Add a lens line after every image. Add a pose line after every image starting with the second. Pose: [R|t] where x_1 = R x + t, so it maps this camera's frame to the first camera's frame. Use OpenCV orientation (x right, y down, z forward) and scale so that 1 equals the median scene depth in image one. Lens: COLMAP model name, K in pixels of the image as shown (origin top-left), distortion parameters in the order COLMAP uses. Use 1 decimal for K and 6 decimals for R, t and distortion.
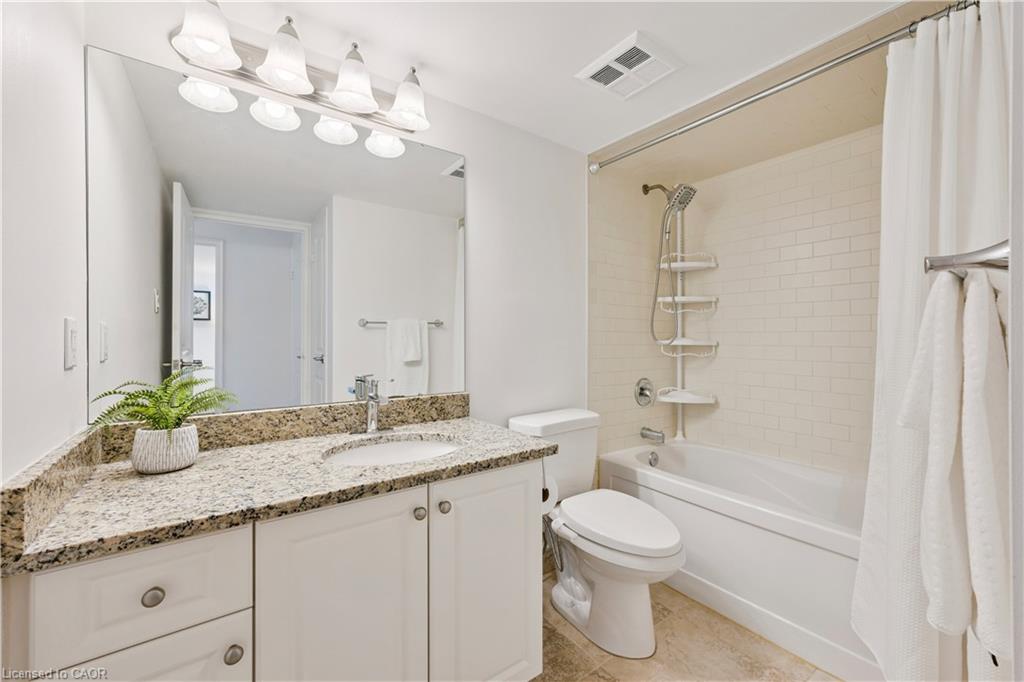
lens RADIAL K [[409.5, 0, 516.8], [0, 409.5, 337.1], [0, 0, 1]] dist [0.000225, -0.000043]
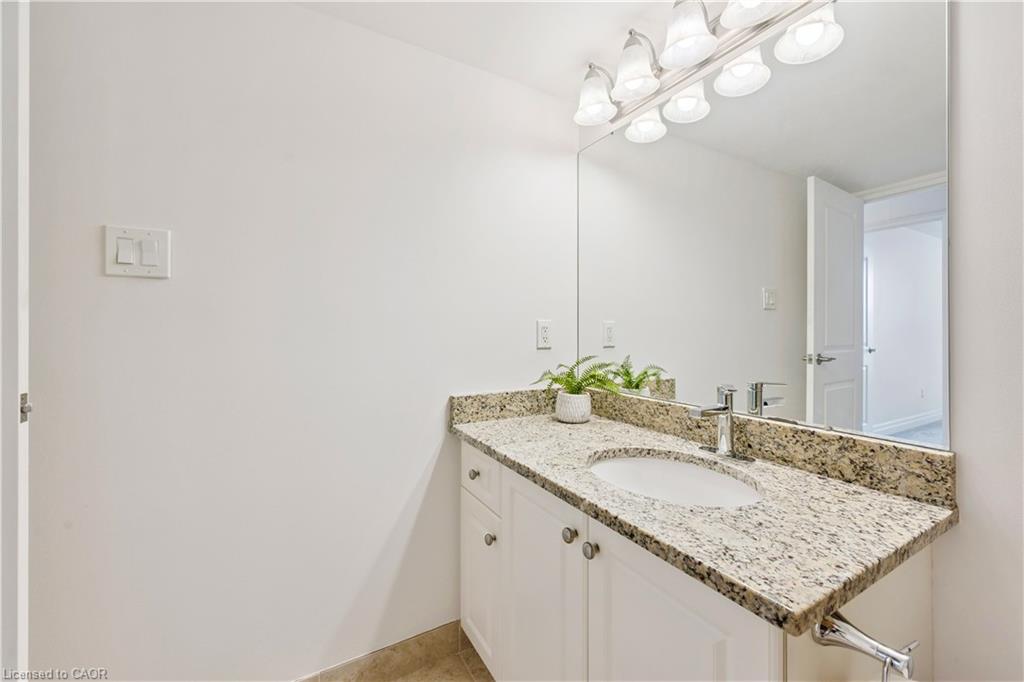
lens RADIAL K [[409.5, 0, 516.8], [0, 409.5, 337.1], [0, 0, 1]] dist [0.000225, -0.000043]
pose [[-0.105927, 0.012852, -0.994291, 0.273559], [0.000234, 0.999917, 0.012900, 0.001572], [0.994374, 0.001133, -0.105922, 0.428736]]
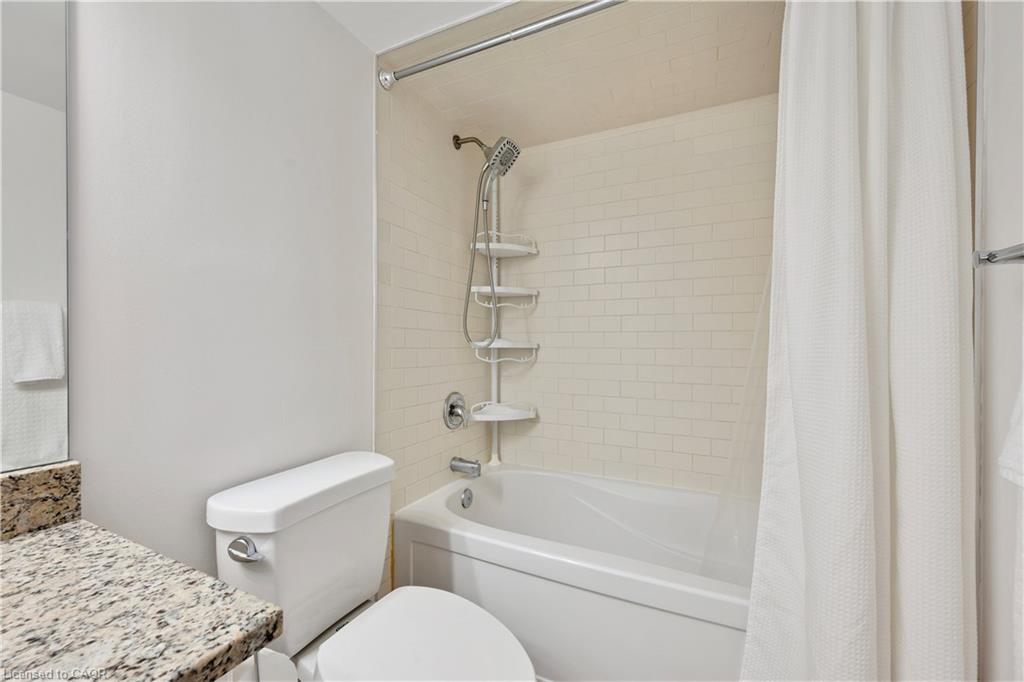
lens RADIAL K [[403.8, 0, 512.0], [0, 403.8, 341.0], [0, 0, 1]] dist [-0.000473, -0.000129]
pose [[0.885434, 0.001396, 0.464763, 0.062674], [-0.000706, 0.999998, -0.001659, 0.008022], [-0.464765, 0.001141, 0.885433, 0.312193]]
